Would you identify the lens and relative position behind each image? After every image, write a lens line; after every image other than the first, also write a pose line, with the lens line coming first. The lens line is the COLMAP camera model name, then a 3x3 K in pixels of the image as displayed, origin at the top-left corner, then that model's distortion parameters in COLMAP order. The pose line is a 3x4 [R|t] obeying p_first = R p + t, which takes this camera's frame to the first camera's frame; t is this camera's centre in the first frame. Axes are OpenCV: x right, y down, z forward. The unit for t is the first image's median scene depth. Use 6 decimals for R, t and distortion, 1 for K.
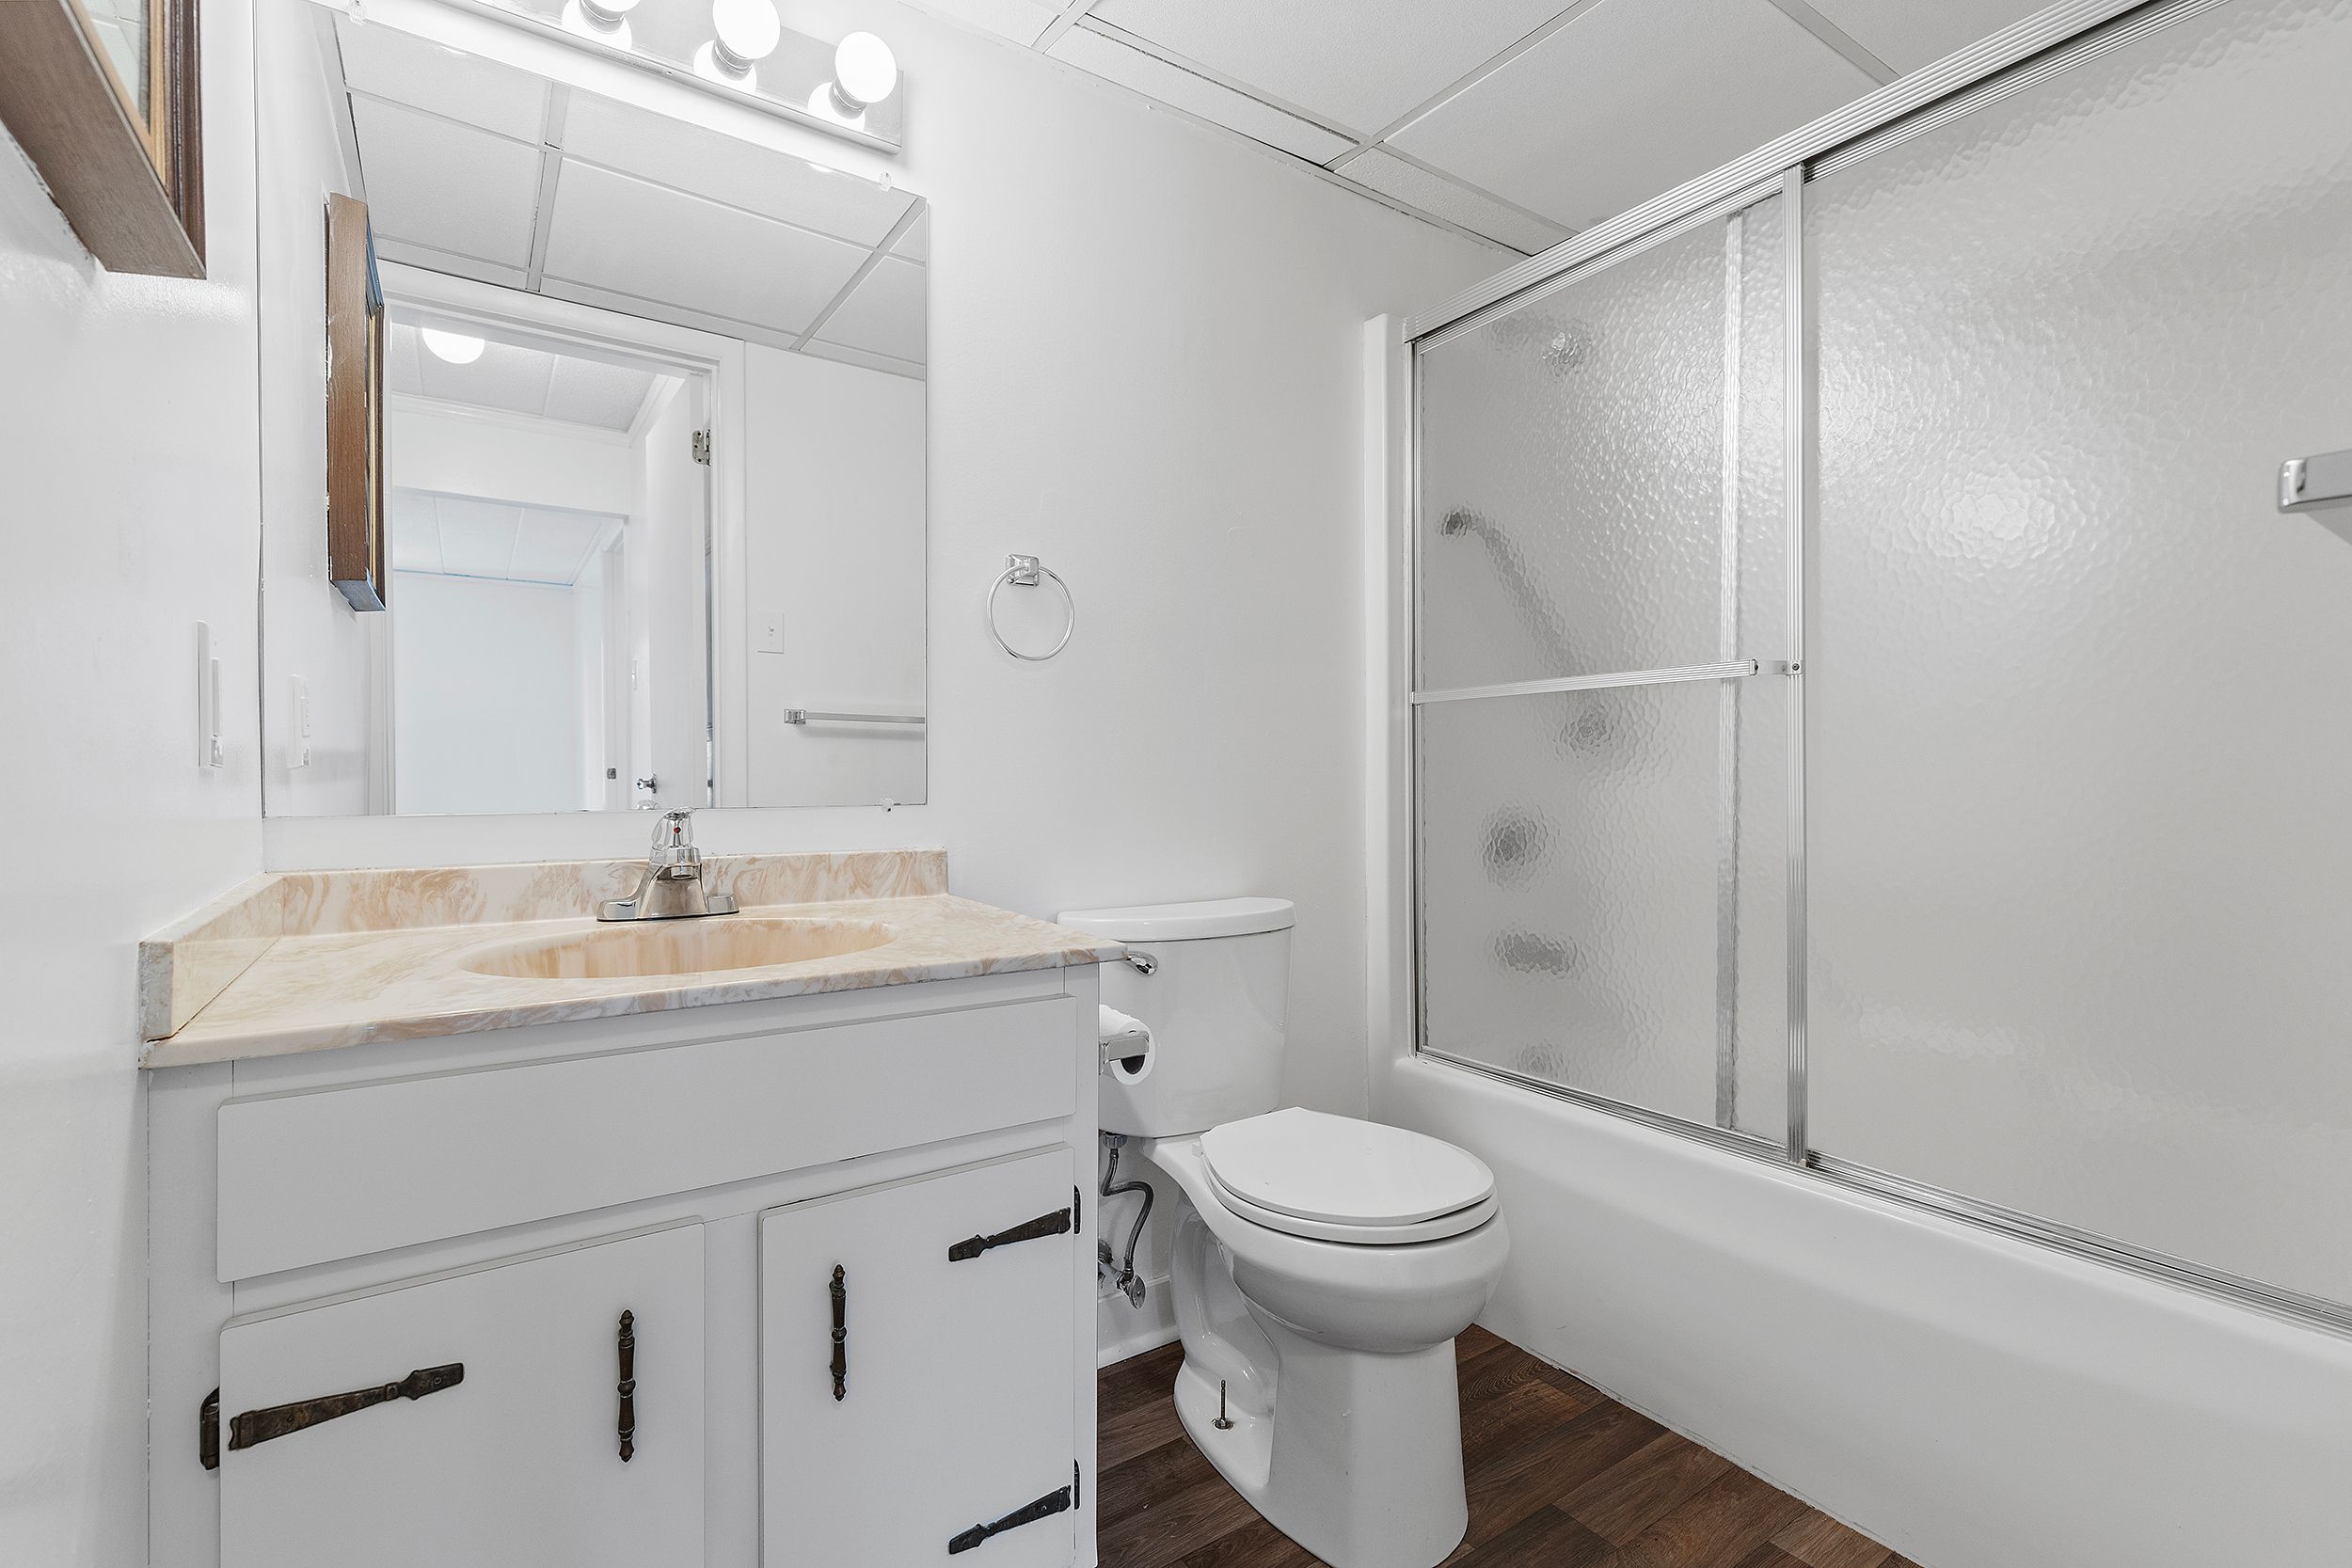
lens RADIAL K [[1070.1, 0, 1197.8], [0, 1070.1, 777.7], [0, 0, 1]] dist [0.000988, 0.000612]
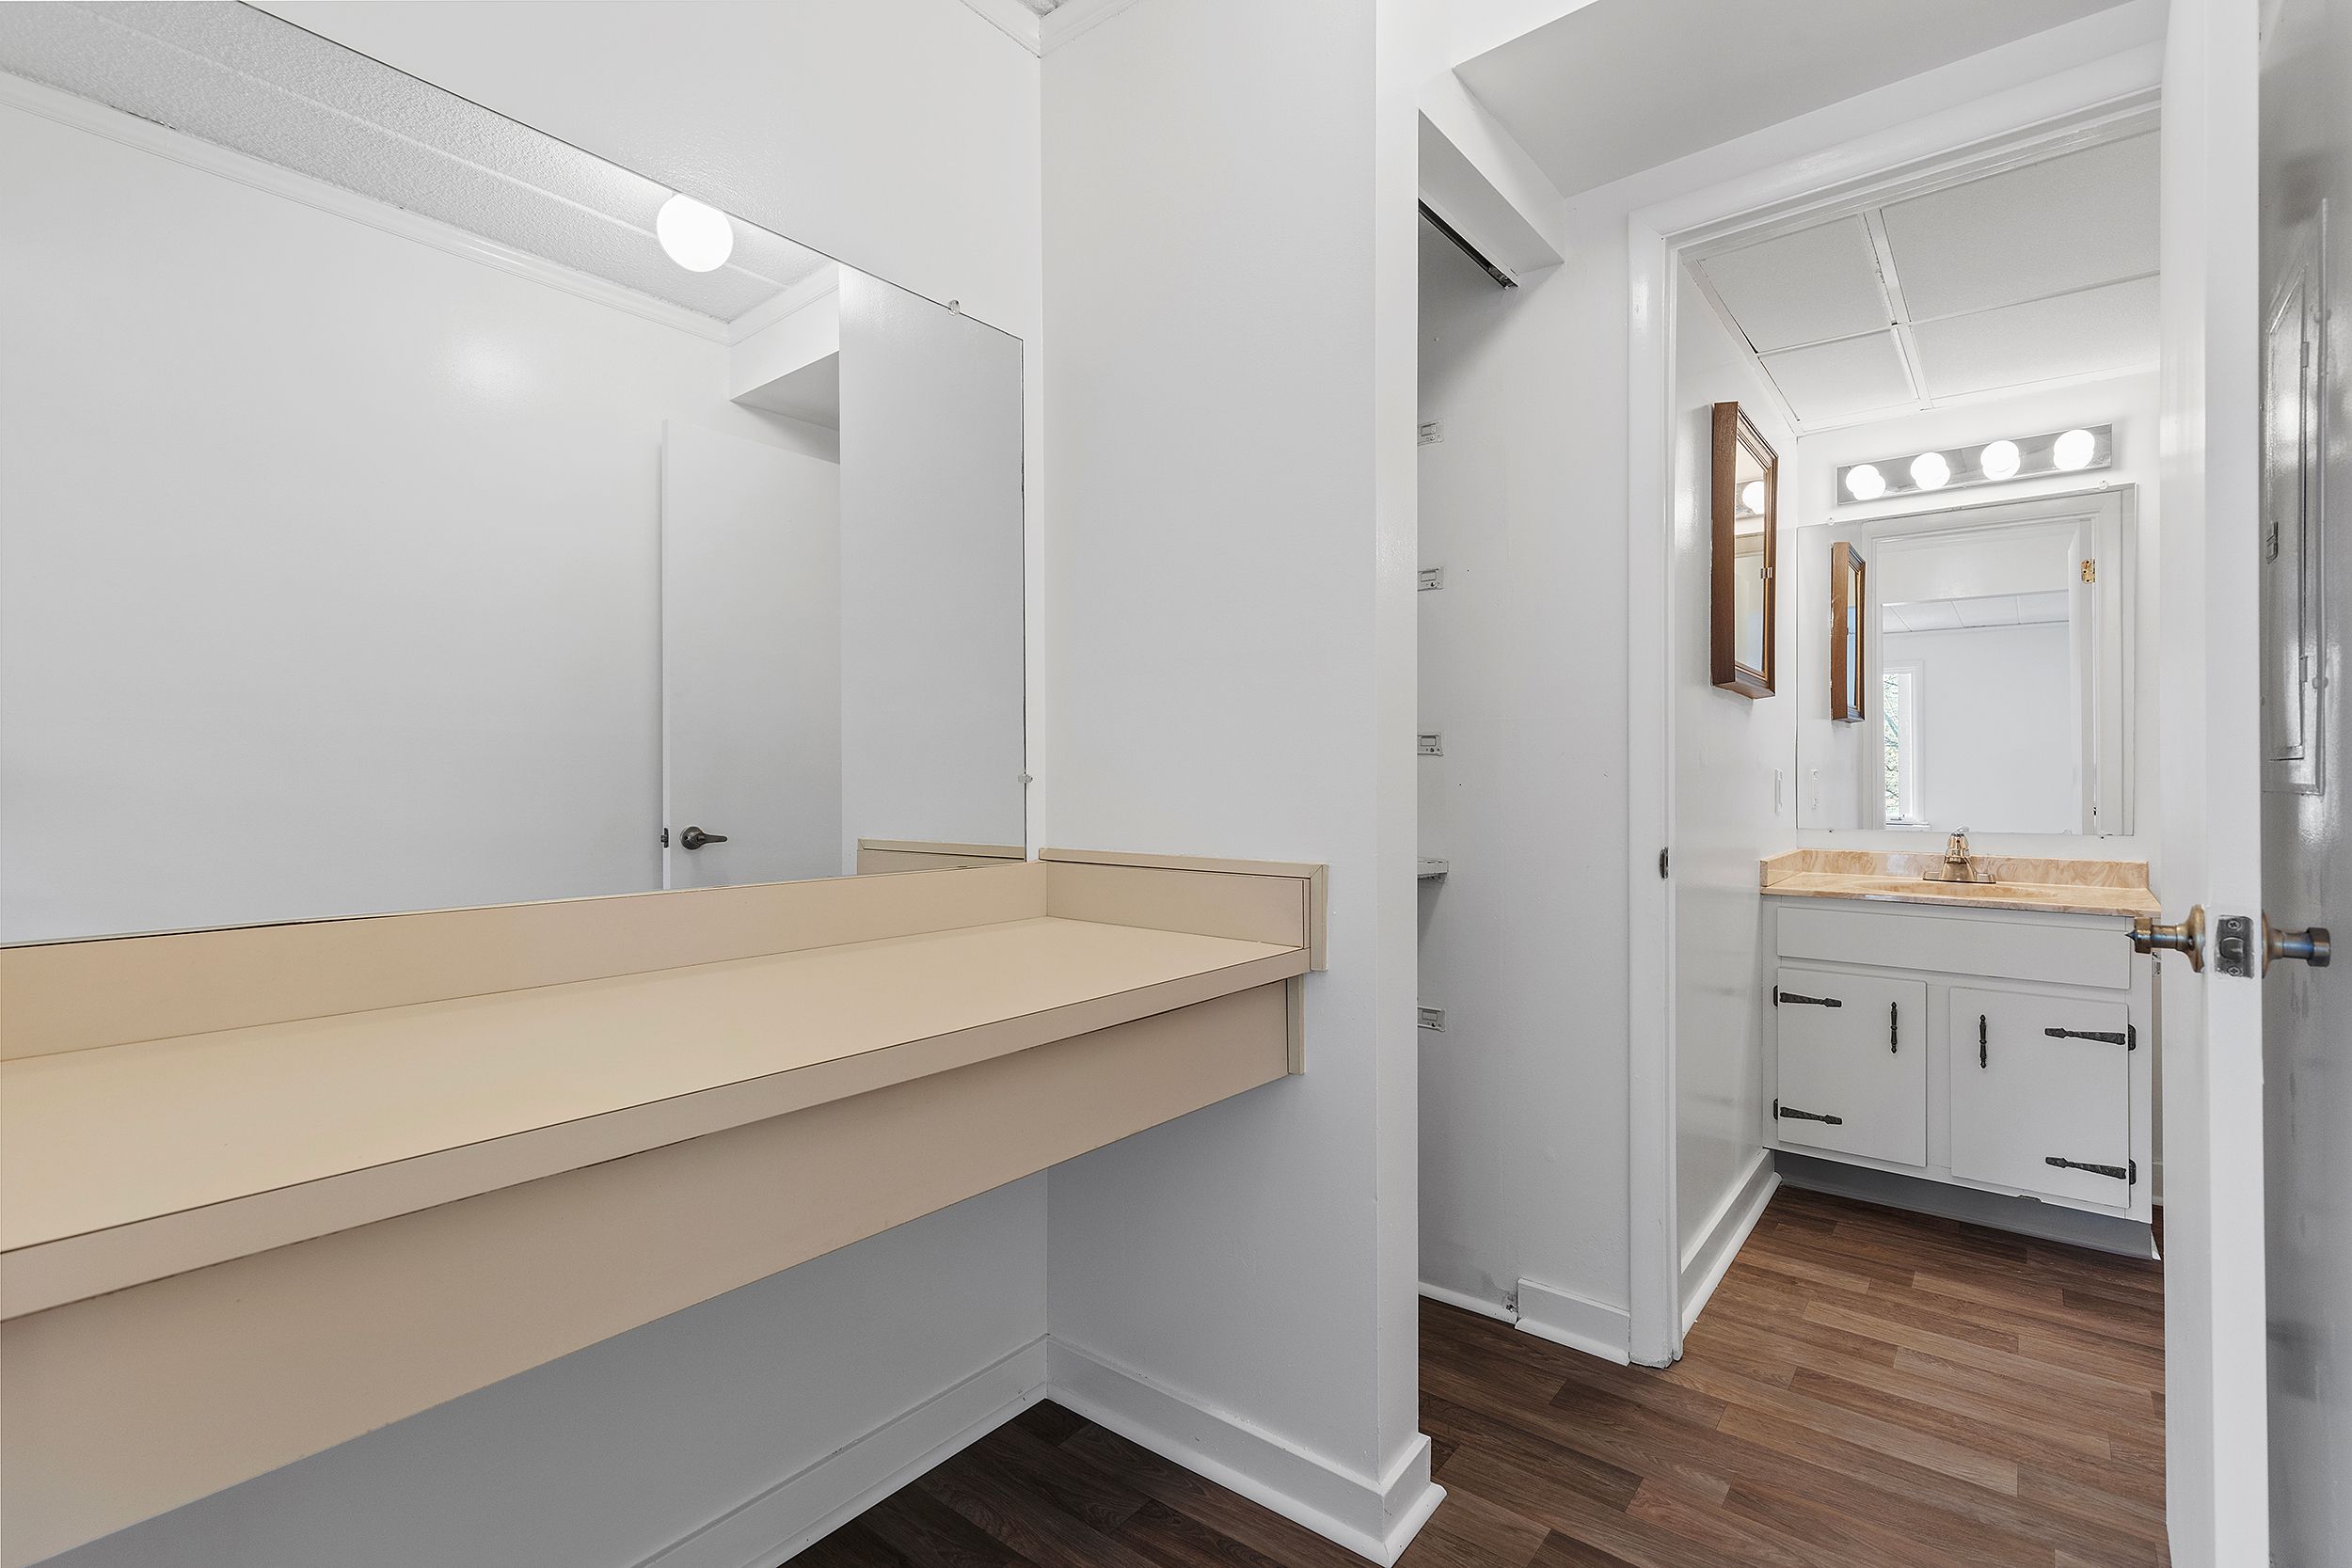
lens RADIAL K [[1070.1, 0, 1184.7], [0, 1070.1, 779.7], [0, 0, 1]] dist [0.000988, 0.000612]
pose [[0.292350, -0.002366, -0.956309, 1.225873], [-0.005185, 0.999978, -0.004059, -0.064293], [0.956297, 0.006145, 0.292331, -1.236241]]
